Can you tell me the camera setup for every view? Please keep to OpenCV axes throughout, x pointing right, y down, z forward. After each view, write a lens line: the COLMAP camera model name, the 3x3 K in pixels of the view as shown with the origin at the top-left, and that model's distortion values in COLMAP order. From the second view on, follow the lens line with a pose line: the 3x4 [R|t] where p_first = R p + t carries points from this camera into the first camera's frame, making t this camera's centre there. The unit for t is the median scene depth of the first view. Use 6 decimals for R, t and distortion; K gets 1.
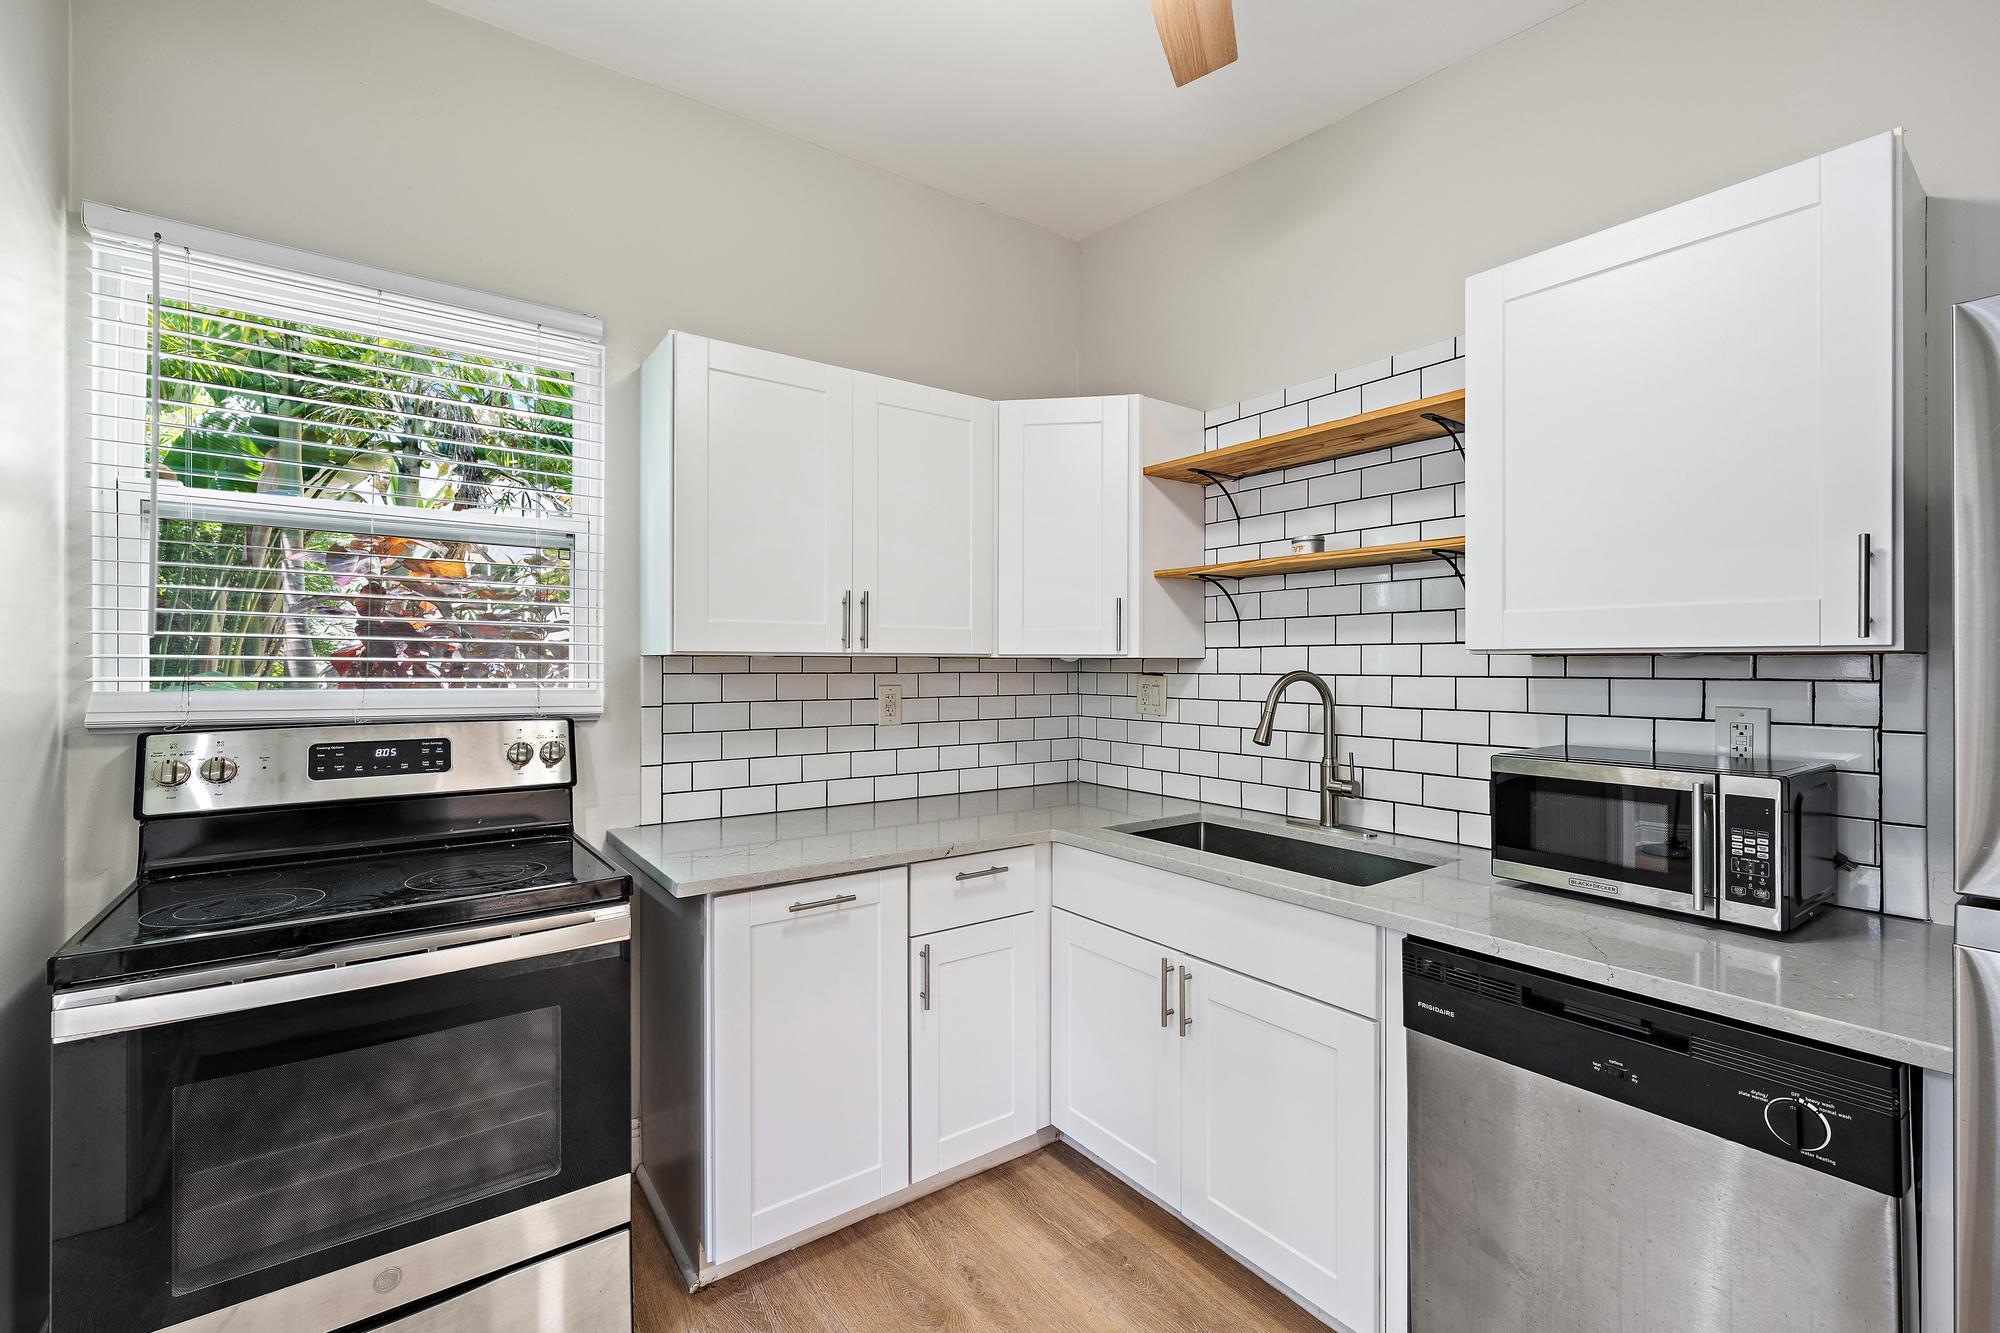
lens RADIAL K [[848.7, 0, 990.4], [0, 848.7, 658.2], [0, 0, 1]] dist [0.002540, 0.000307]
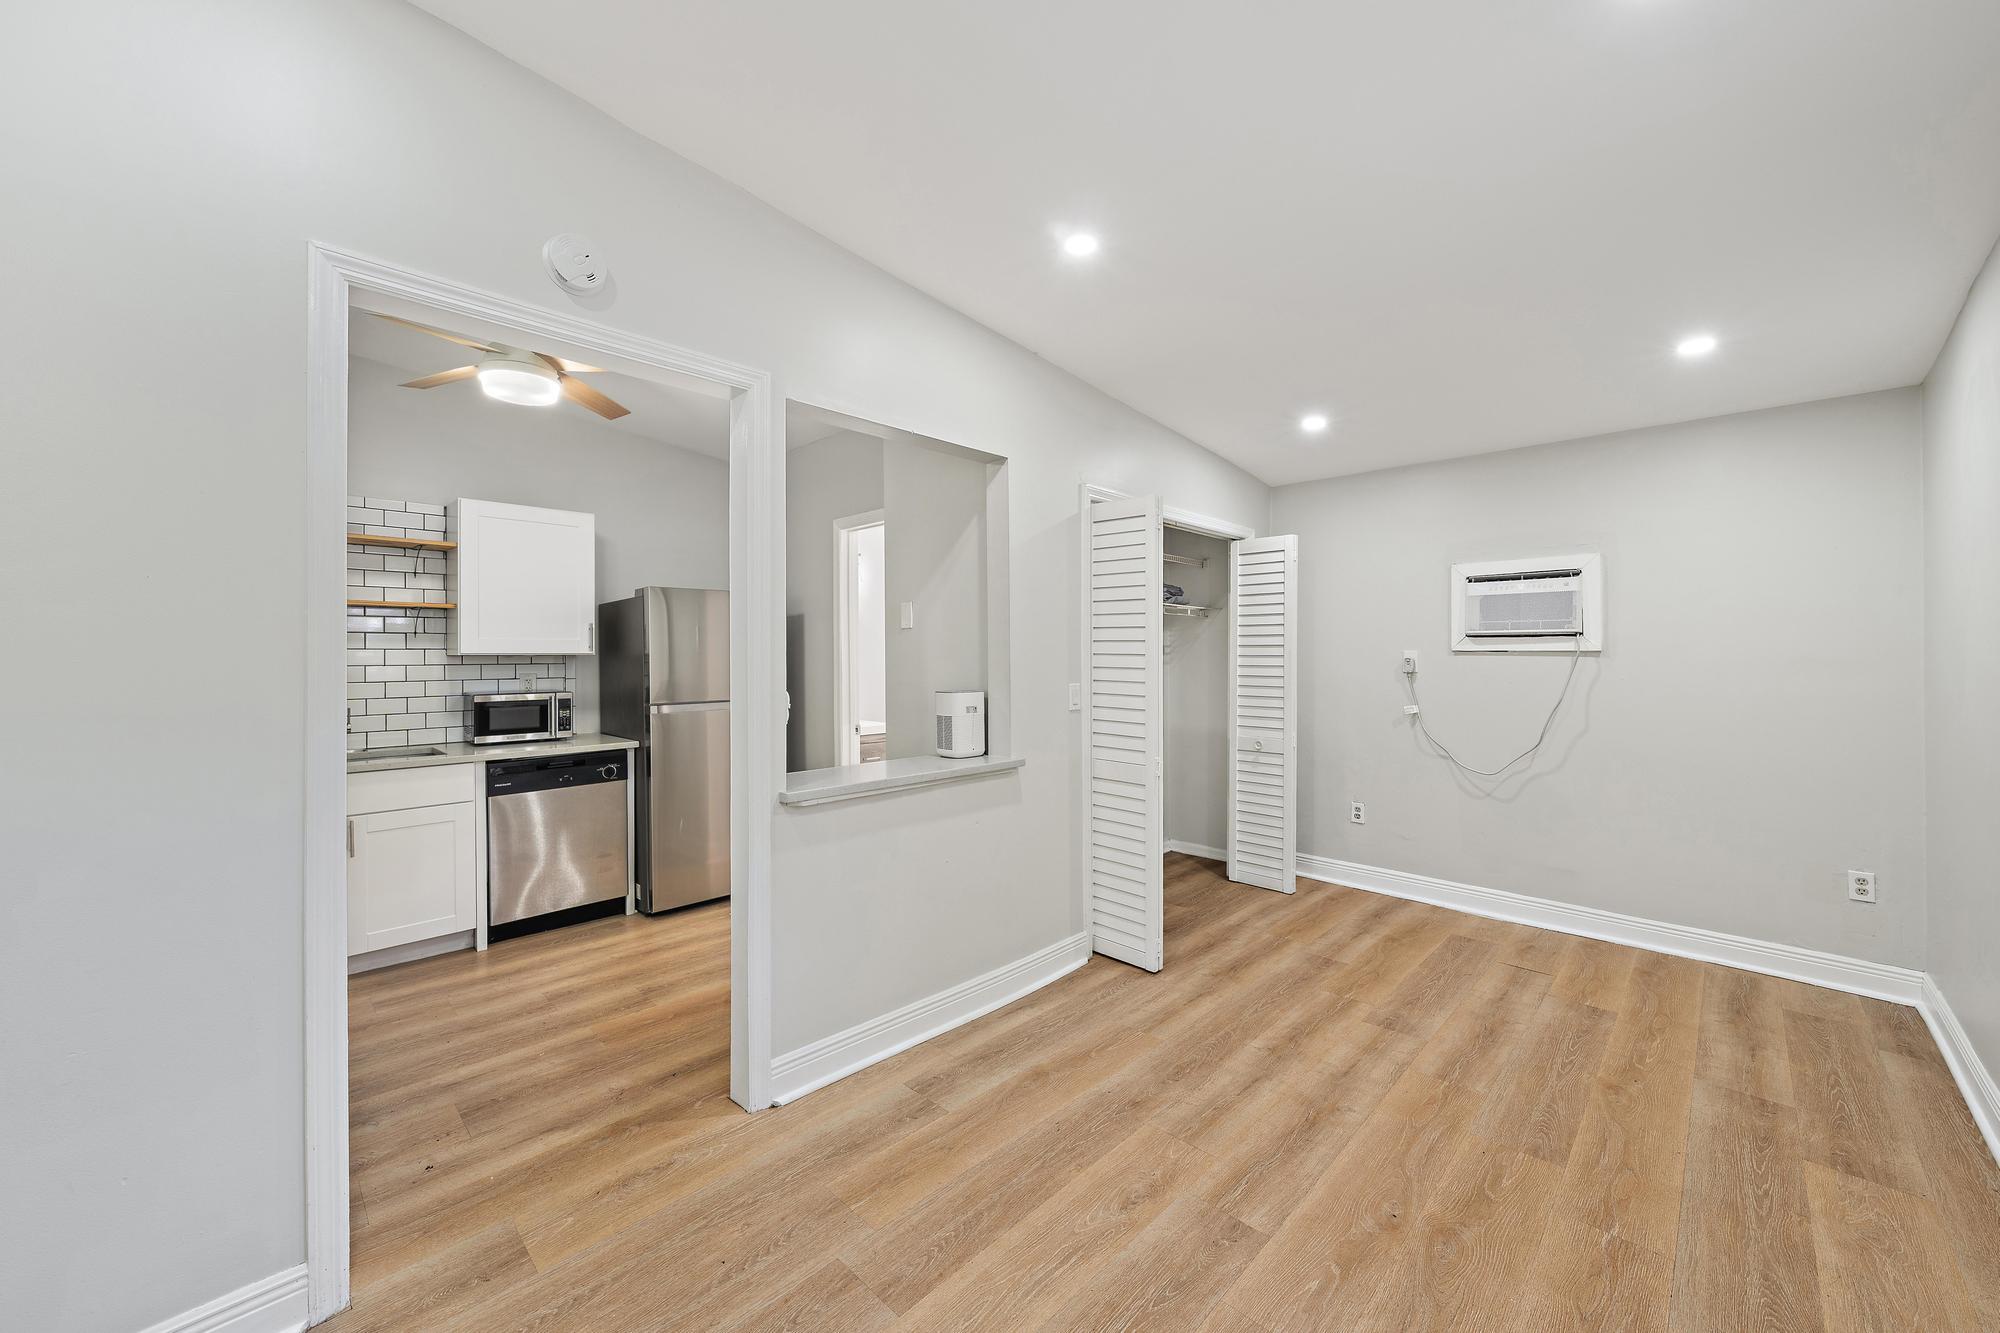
lens RADIAL K [[729.8, 0, 1005.5], [0, 729.8, 658.2], [0, 0, 1]] dist [0.000920, 0.000072]
pose [[-0.160232, -0.004960, 0.987067, -1.323151], [-0.003907, 0.999983, 0.004391, -0.009095], [-0.987072, -0.003153, -0.160248, -0.145610]]
